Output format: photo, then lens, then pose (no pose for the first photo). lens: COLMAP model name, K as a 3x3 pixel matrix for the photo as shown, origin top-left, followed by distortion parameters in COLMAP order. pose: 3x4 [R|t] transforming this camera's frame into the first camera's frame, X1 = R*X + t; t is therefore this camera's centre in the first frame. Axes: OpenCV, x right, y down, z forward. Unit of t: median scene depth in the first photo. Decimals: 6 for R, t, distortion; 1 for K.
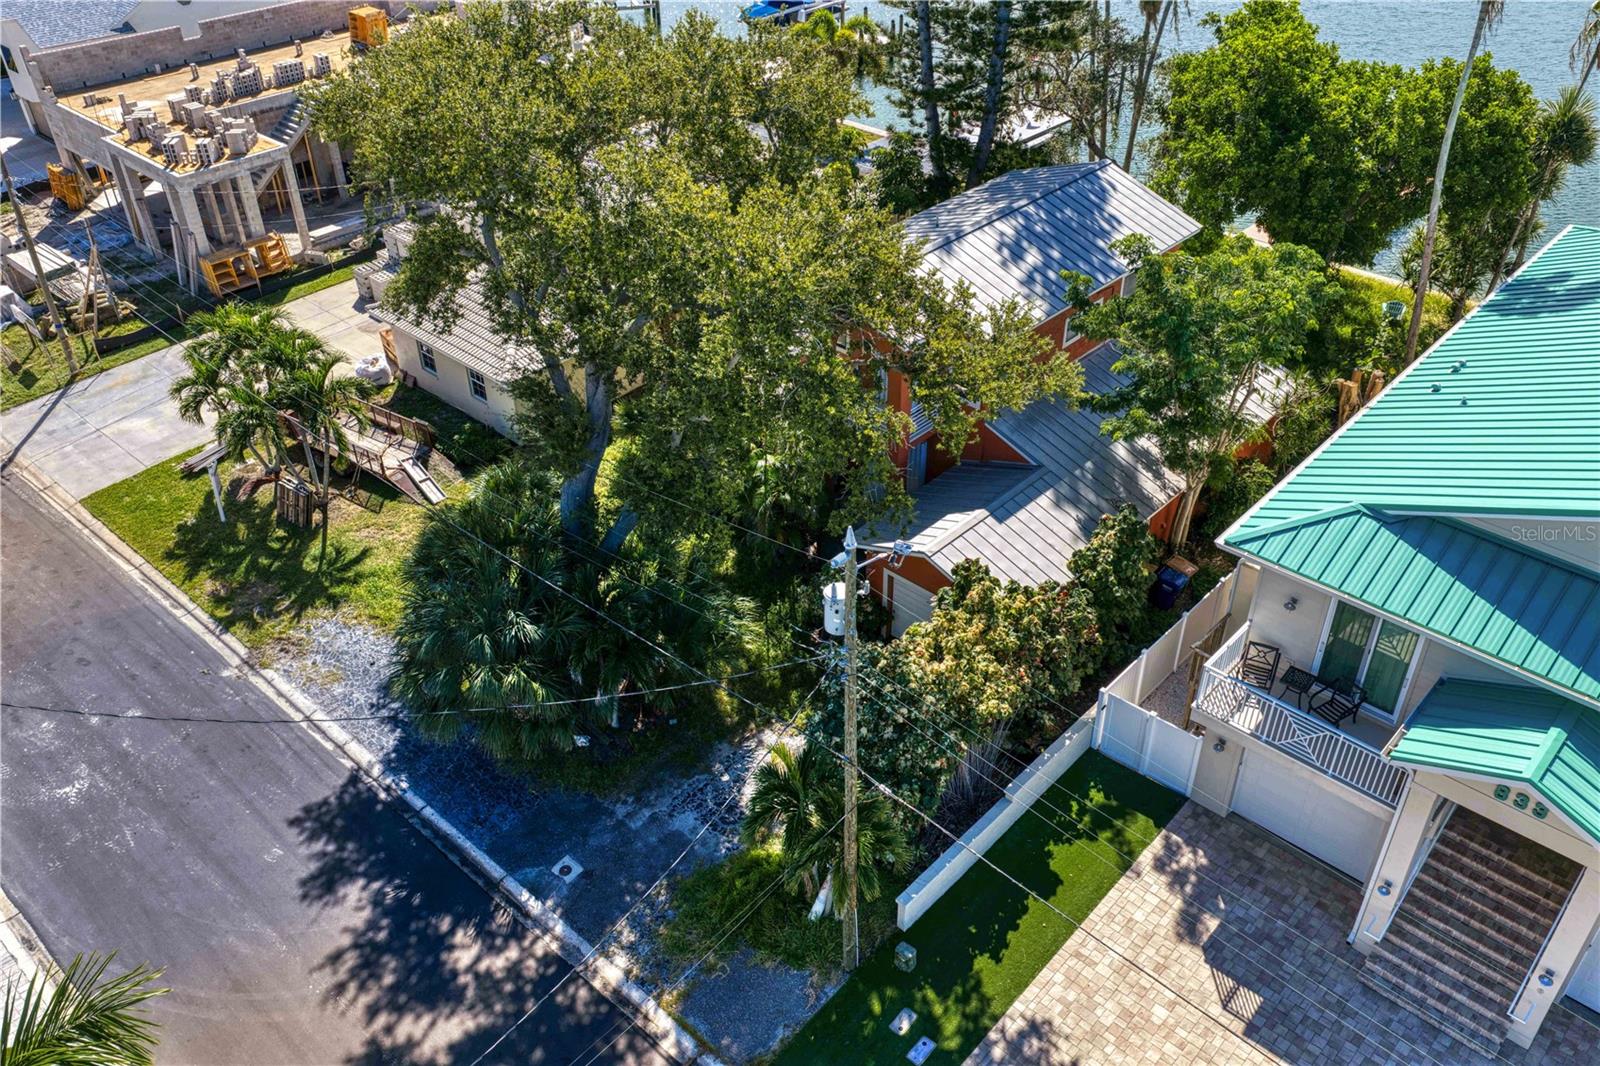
lens RADIAL K [[1322.2, 0, 797.5], [0, 1322.2, 536.4], [0, 0, 1]] dist [0.011882, 0.000356]
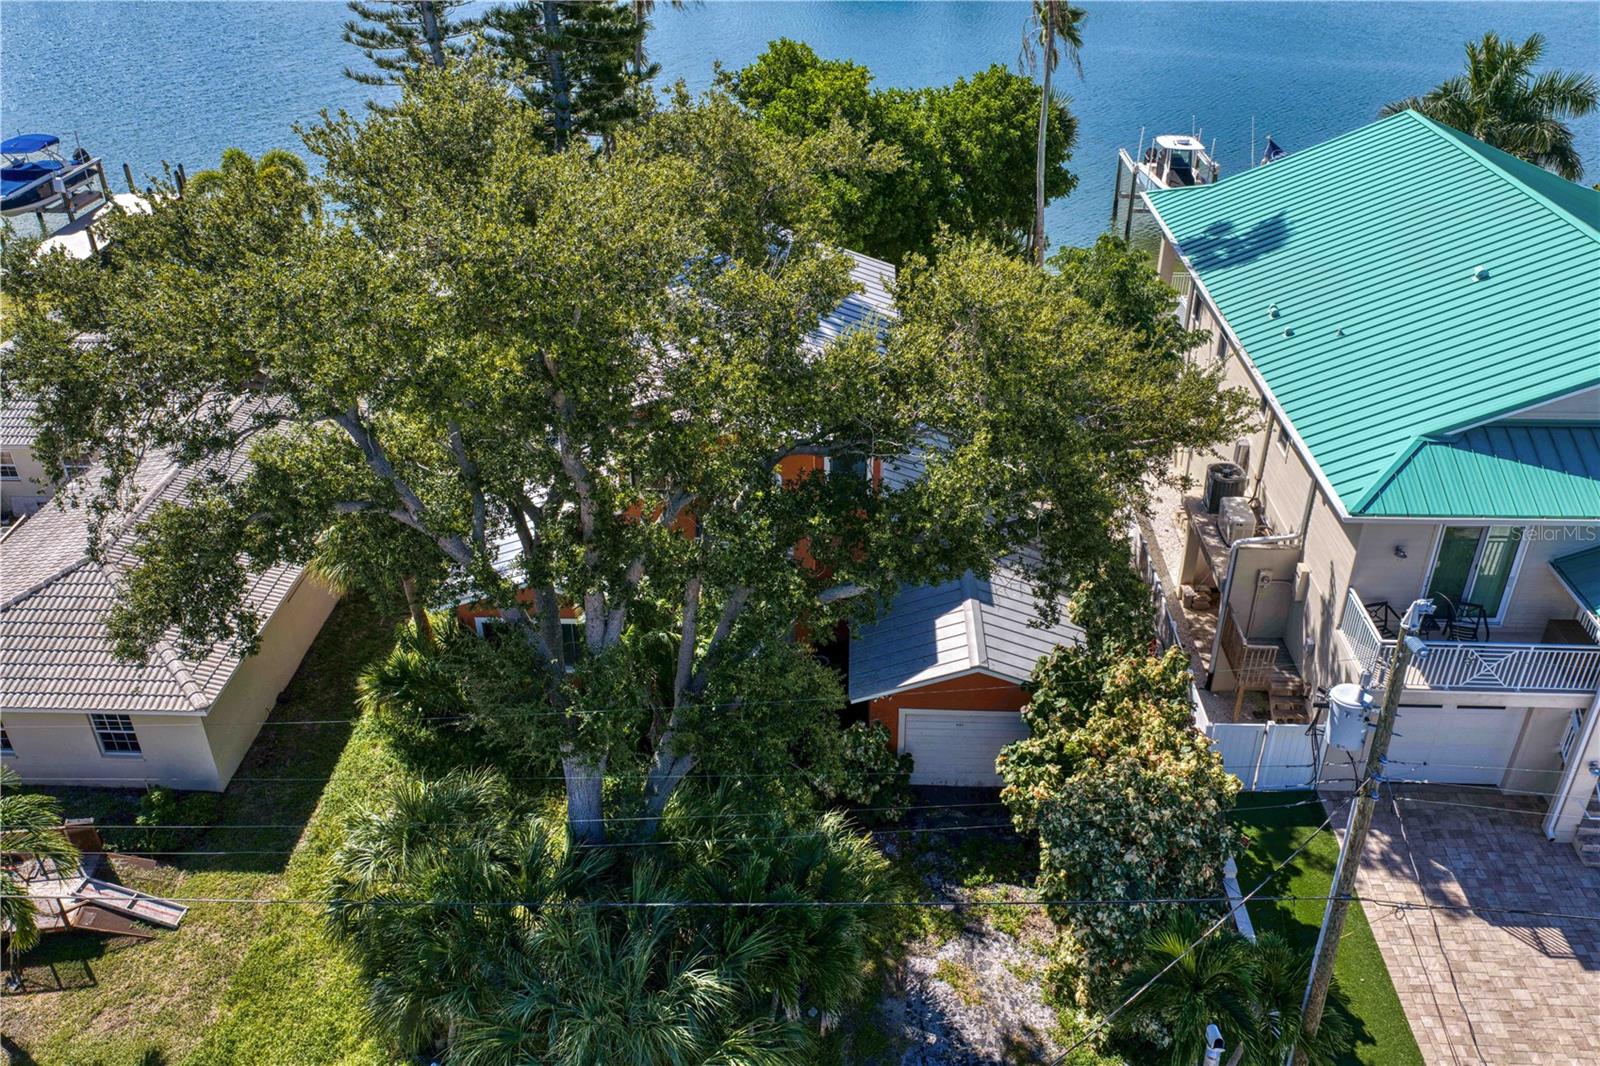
lens RADIAL K [[1314.7, 0, 804.5], [0, 1314.7, 532.3], [0, 0, 1]] dist [0.050555, -0.067044]
pose [[0.759760, -0.328083, 0.561361, -0.353432], [0.377009, 0.925699, 0.030763, -0.110165], [-0.529744, 0.188265, 0.826999, 0.280379]]
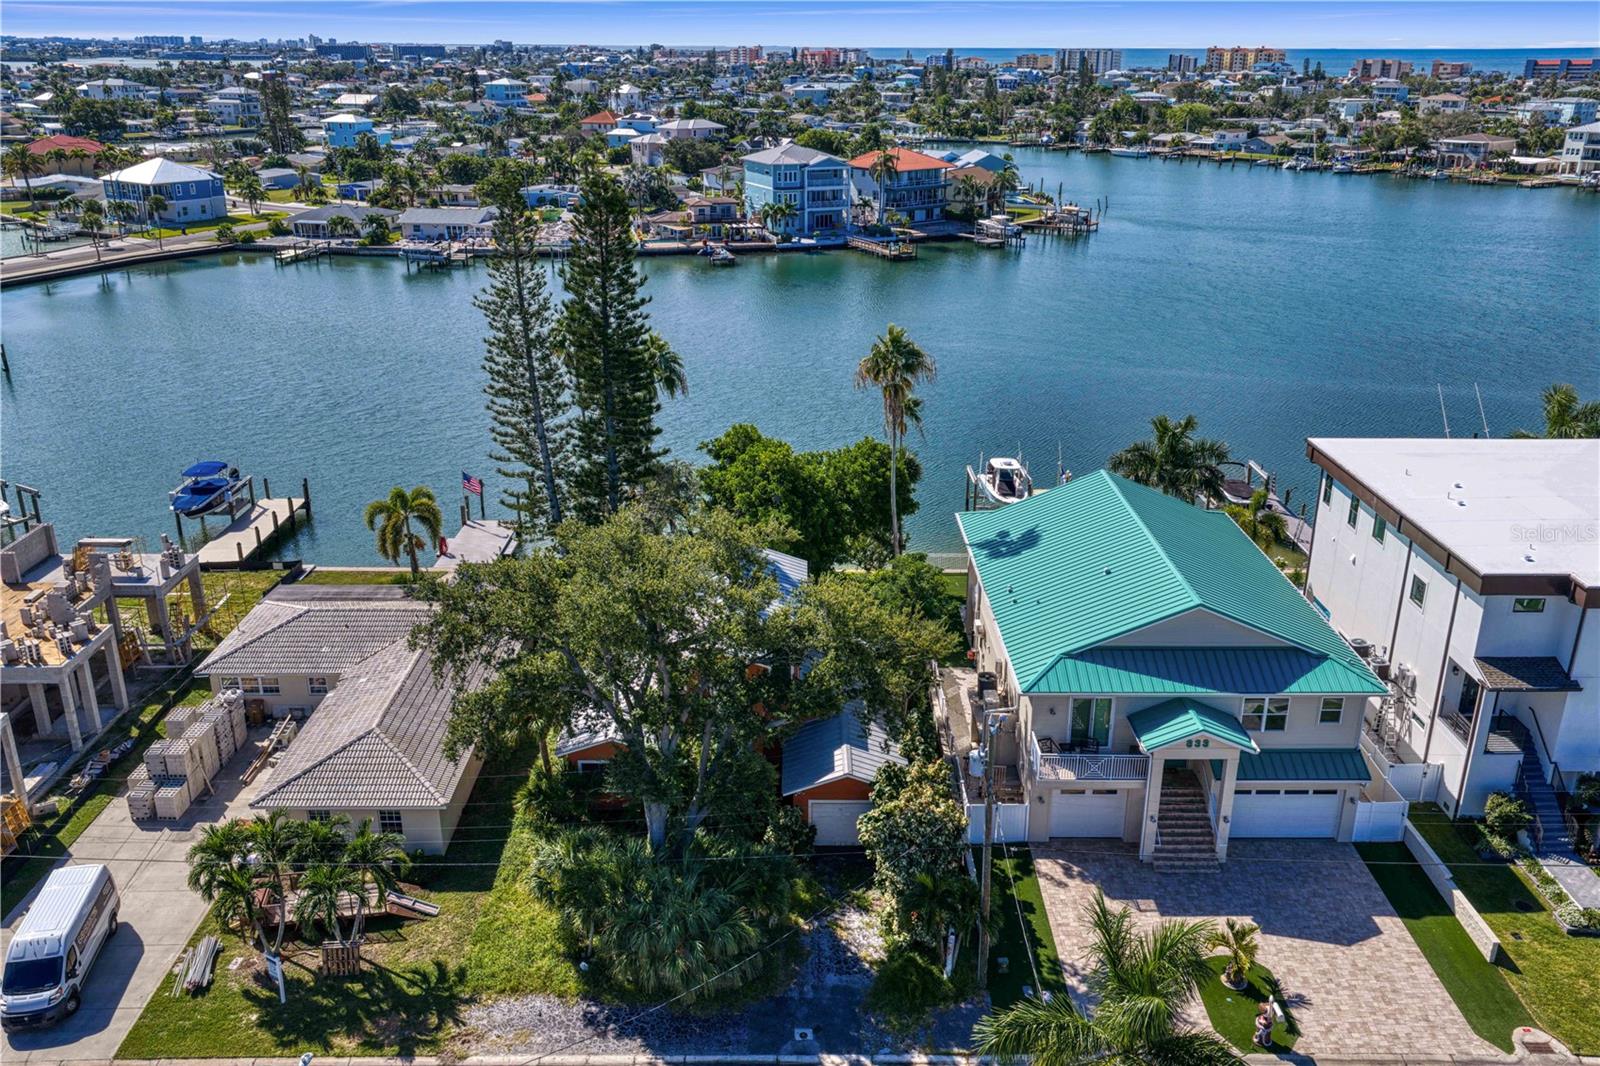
lens RADIAL K [[1314.7, 0, 804.5], [0, 1314.7, 532.3], [0, 0, 1]] dist [0.050555, -0.067044]
pose [[0.729405, -0.227190, 0.645254, -0.769822], [0.390113, 0.912975, -0.119536, -0.072001], [-0.561944, 0.338912, 0.754558, -0.265491]]
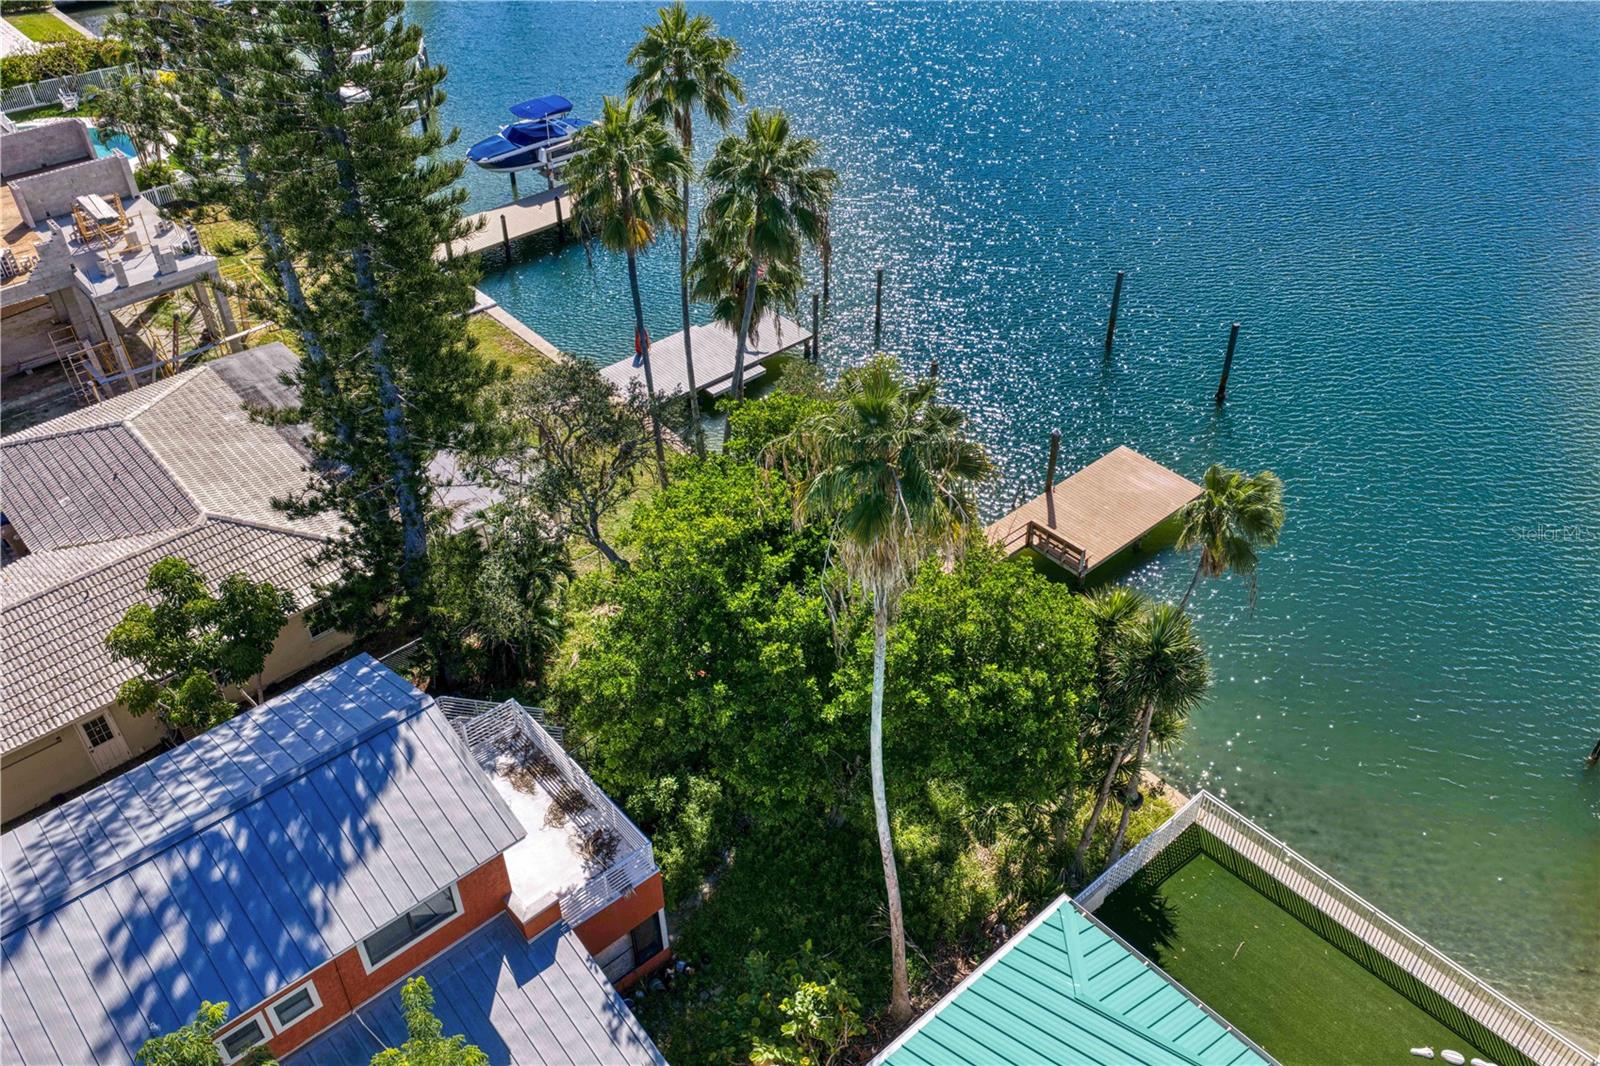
lens RADIAL K [[1300.2, 0, 799.5], [0, 1300.2, 527.5], [0, 0, 1]] dist [0.031108, -0.036835]
pose [[0.994993, 0.065201, -0.075749, 0.489860], [-0.060875, 0.996454, 0.058083, -0.443053], [0.079267, -0.053181, 0.995434, 0.374344]]
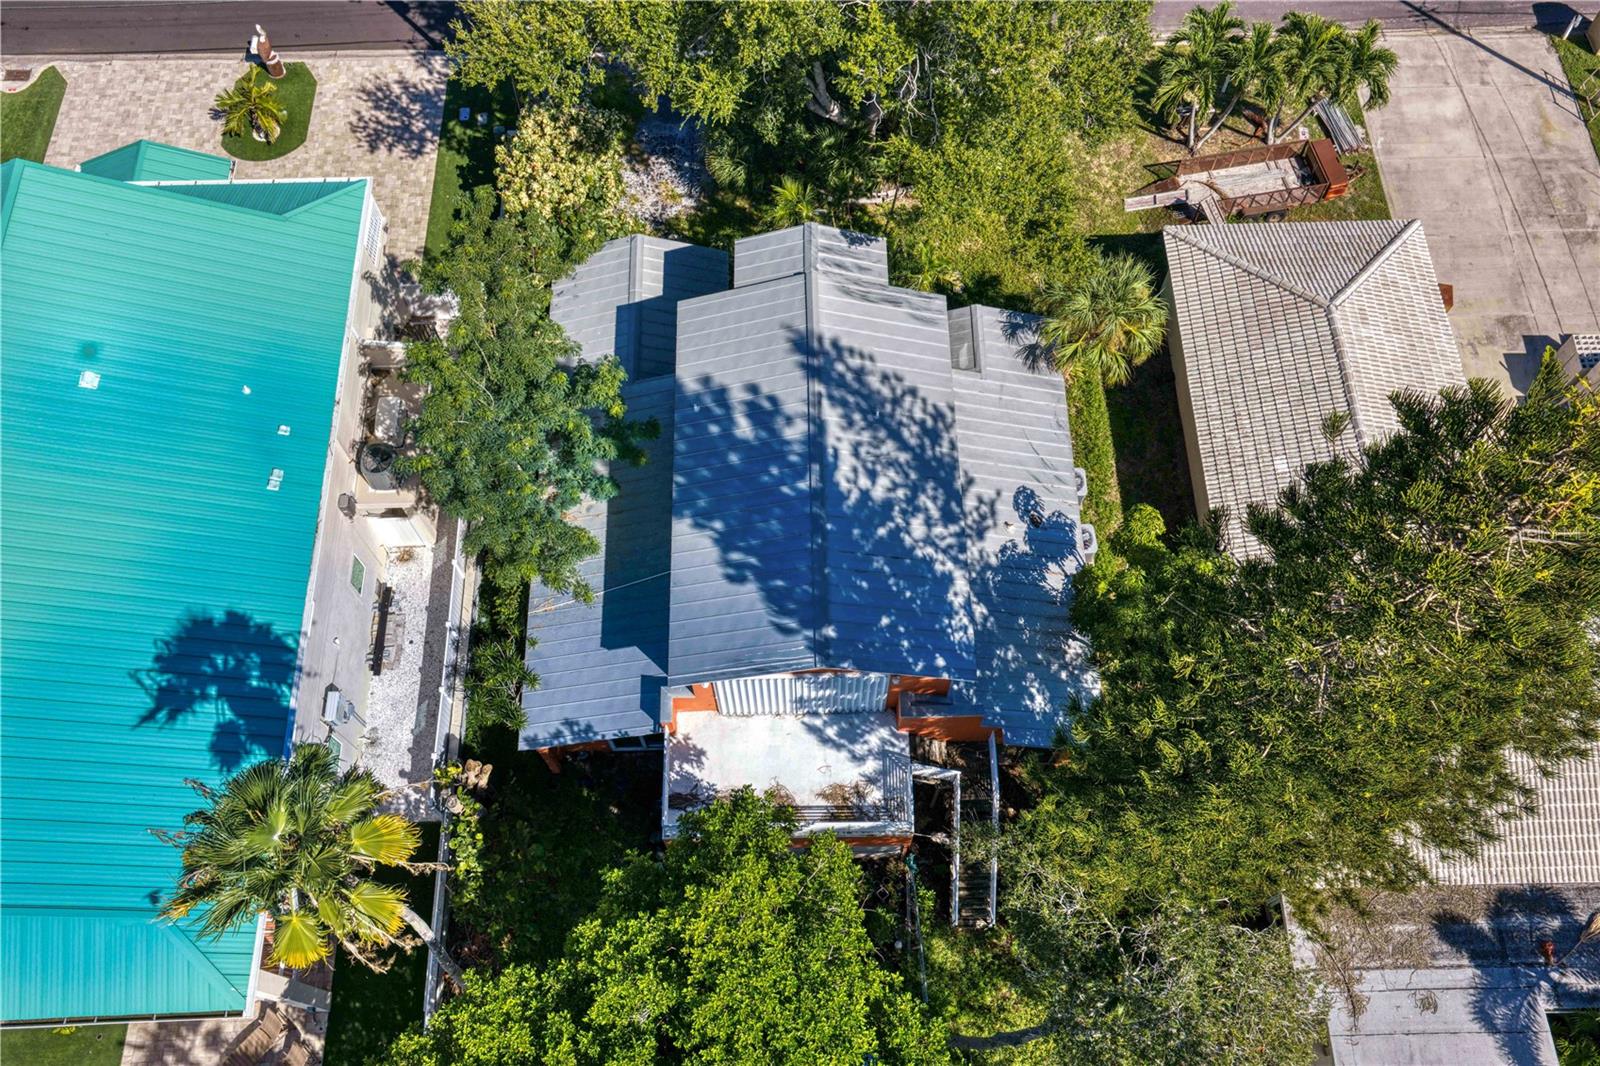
lens RADIAL K [[1294.4, 0, 807.2], [0, 1294.4, 532.0], [0, 0, 1]] dist [0.034736, -0.043201]
pose [[-0.717447, 0.637383, -0.281090, 0.406021], [-0.392550, -0.036573, 0.919003, -0.954210], [0.575477, 0.769678, 0.276444, 0.790577]]
